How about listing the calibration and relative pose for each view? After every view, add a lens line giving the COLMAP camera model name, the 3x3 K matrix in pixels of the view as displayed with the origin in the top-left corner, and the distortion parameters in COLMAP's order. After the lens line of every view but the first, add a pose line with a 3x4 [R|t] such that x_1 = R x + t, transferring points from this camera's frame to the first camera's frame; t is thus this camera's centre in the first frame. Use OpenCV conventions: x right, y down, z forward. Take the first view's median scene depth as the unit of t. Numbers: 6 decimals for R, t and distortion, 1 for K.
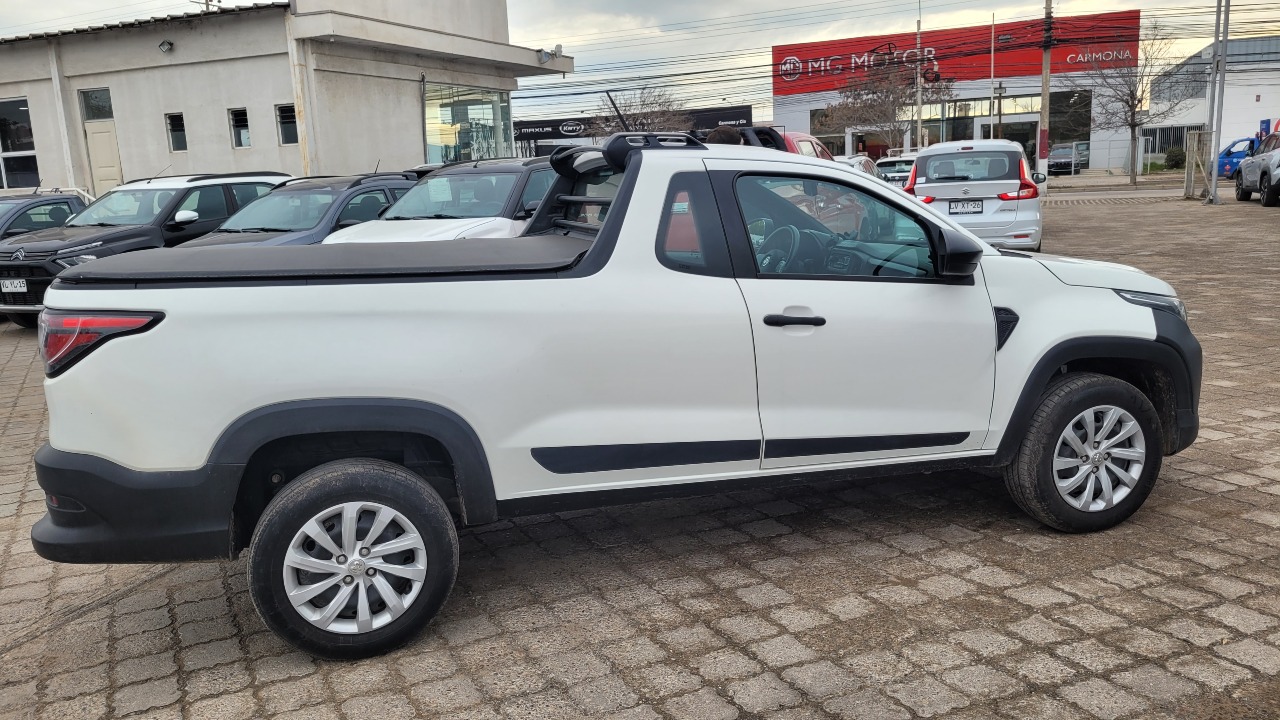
lens RADIAL K [[968.0, 0, 645.1], [0, 968.0, 347.4], [0, 0, 1]] dist [0.042623, -0.028357]
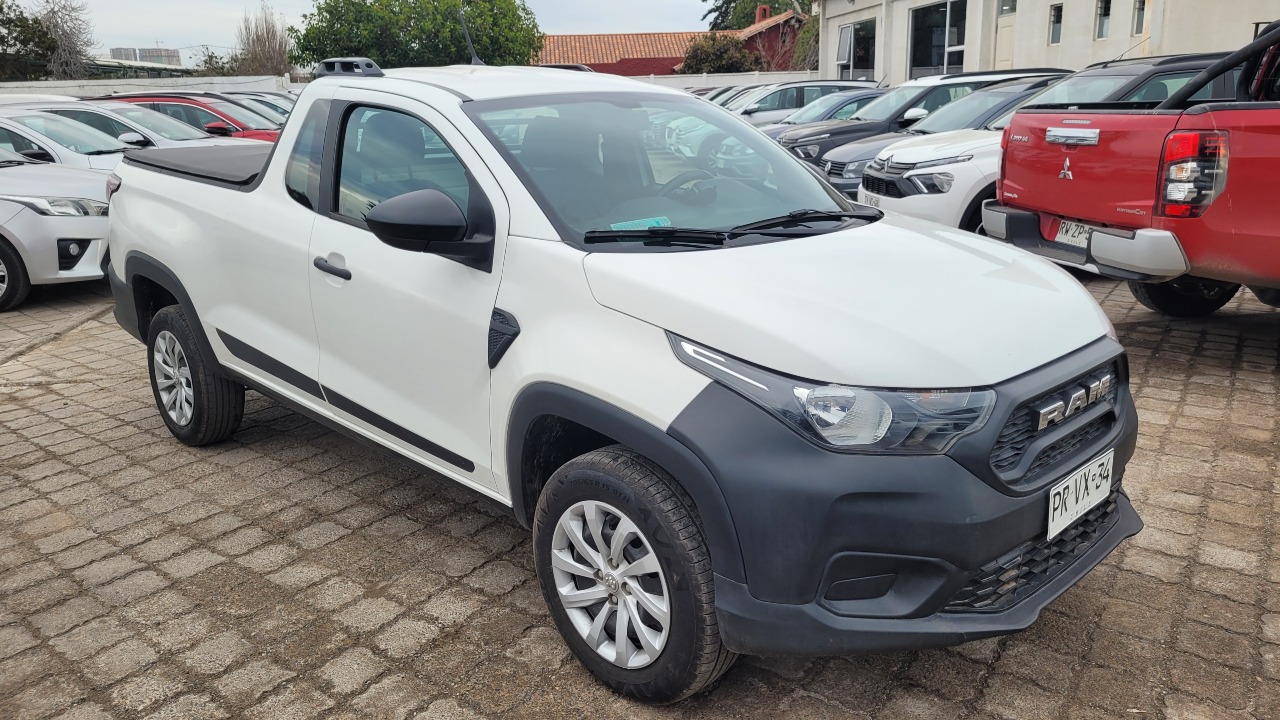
lens RADIAL K [[968.0, 0, 651.7], [0, 968.0, 355.8], [0, 0, 1]] dist [0.042623, -0.028357]
pose [[0.482924, 0.256248, -0.837330, 1.054854], [-0.154500, 0.966157, 0.206566, -0.178988], [0.861925, 0.029612, 0.506171, 0.761329]]
